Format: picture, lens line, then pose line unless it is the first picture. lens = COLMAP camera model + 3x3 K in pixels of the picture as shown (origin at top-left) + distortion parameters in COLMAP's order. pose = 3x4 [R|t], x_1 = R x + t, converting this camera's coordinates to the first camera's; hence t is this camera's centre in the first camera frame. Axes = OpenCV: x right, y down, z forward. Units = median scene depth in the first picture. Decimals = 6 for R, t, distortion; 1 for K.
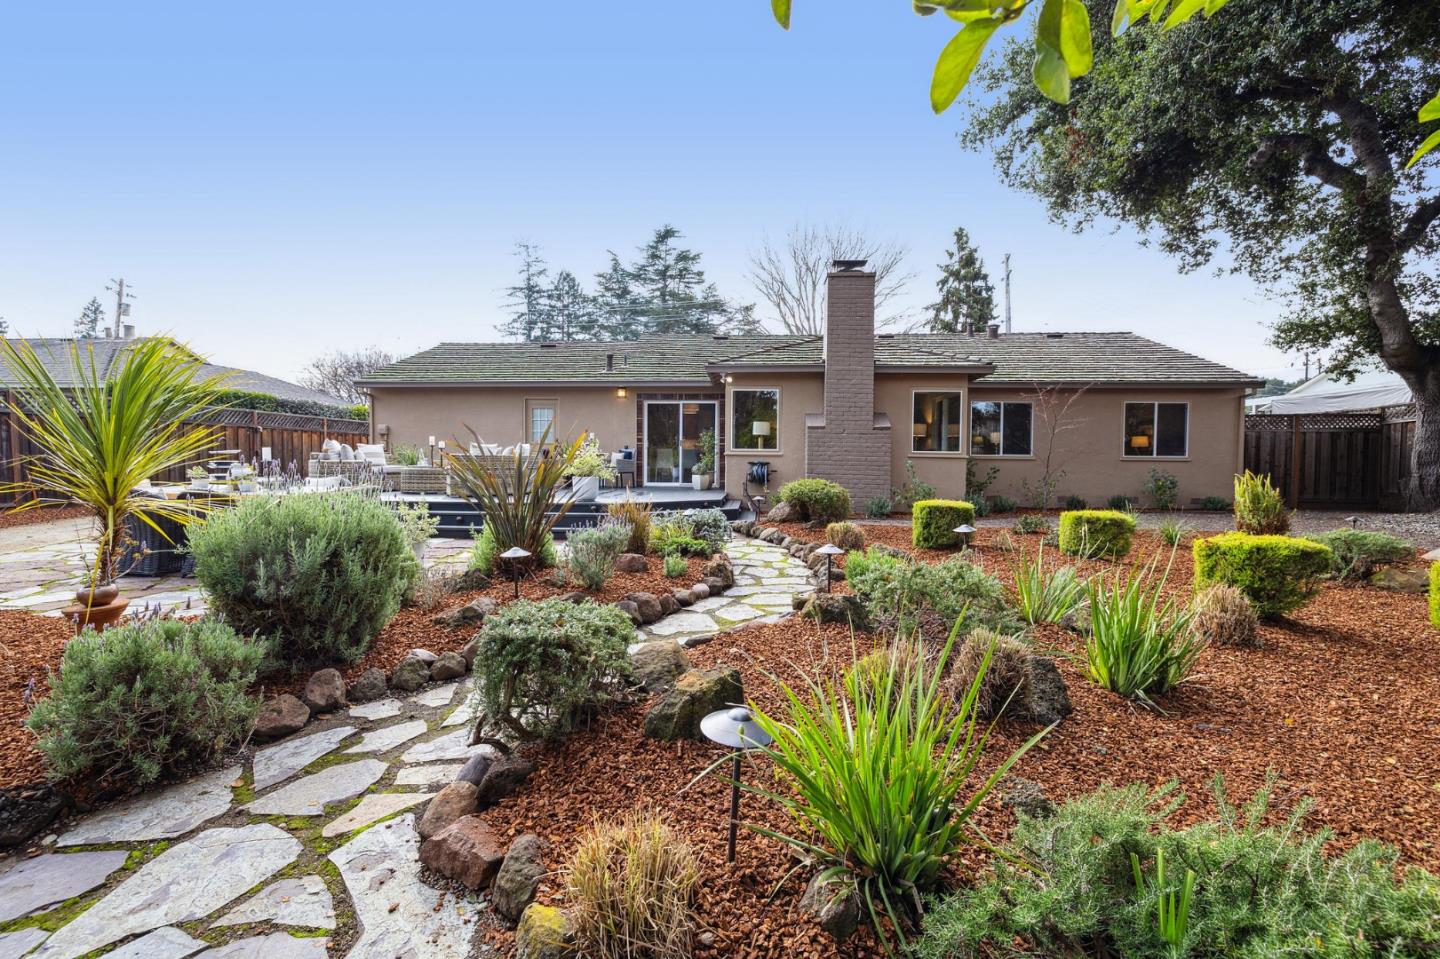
lens RADIAL K [[603.2, 0, 718.9], [0, 603.2, 475.0], [0, 0, 1]] dist [-0.000594, 0.000192]
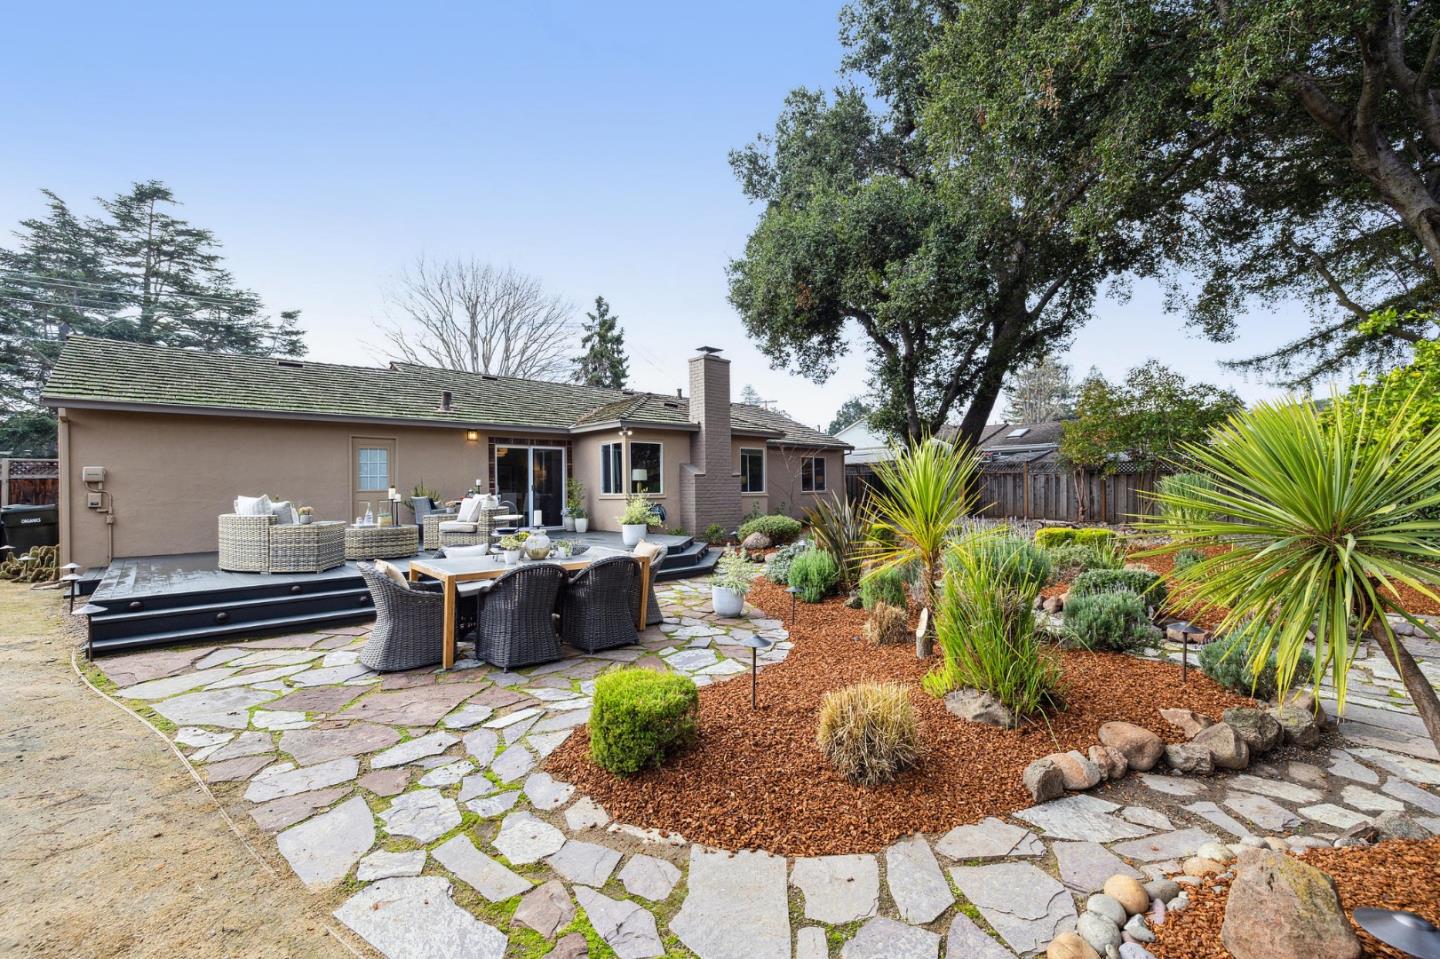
lens RADIAL K [[603.2, 0, 718.9], [0, 603.2, 475.0], [0, 0, 1]] dist [-0.000594, 0.000192]
pose [[0.687930, -0.002287, 0.725773, -0.565832], [0.039566, 0.998626, -0.034356, -0.028084], [-0.724697, 0.052351, 0.687076, 0.087995]]
